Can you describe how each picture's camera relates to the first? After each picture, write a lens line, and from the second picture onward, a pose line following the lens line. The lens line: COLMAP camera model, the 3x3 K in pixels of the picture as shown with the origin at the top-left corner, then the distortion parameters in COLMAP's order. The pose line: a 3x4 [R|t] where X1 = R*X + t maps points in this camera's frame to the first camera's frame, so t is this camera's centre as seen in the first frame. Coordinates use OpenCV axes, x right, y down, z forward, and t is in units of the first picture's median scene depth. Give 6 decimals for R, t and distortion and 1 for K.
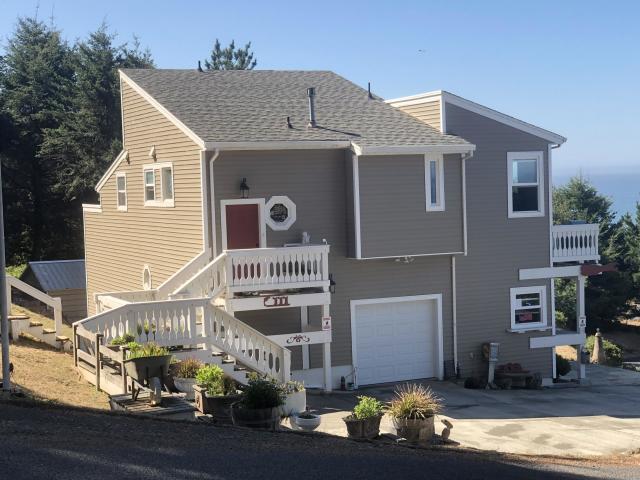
lens RADIAL K [[1174.2, 0, 320.0], [0, 1174.2, 241.1], [0, 0, 1]] dist [-0.045300, 0.000000]
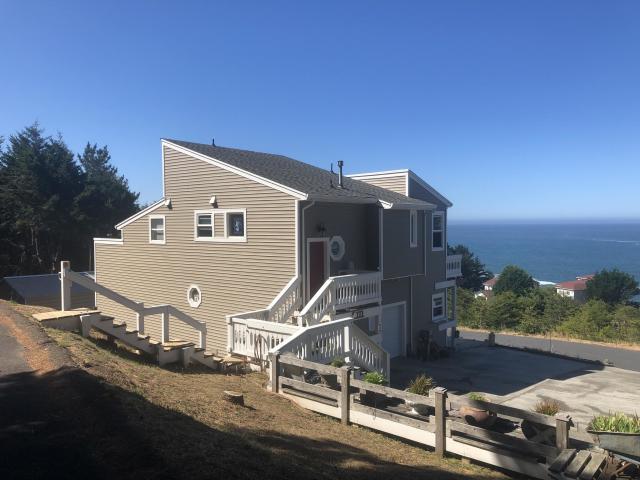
lens RADIAL K [[525.1, 0, 320.7], [0, 525.1, 235.3], [0, 0, 1]] dist [-0.001902, -0.022750]
pose [[0.897687, 0.017305, 0.440295, -0.297025], [-0.000353, 0.999256, -0.038554, -0.014121], [-0.440634, 0.034454, 0.897025, 0.418878]]
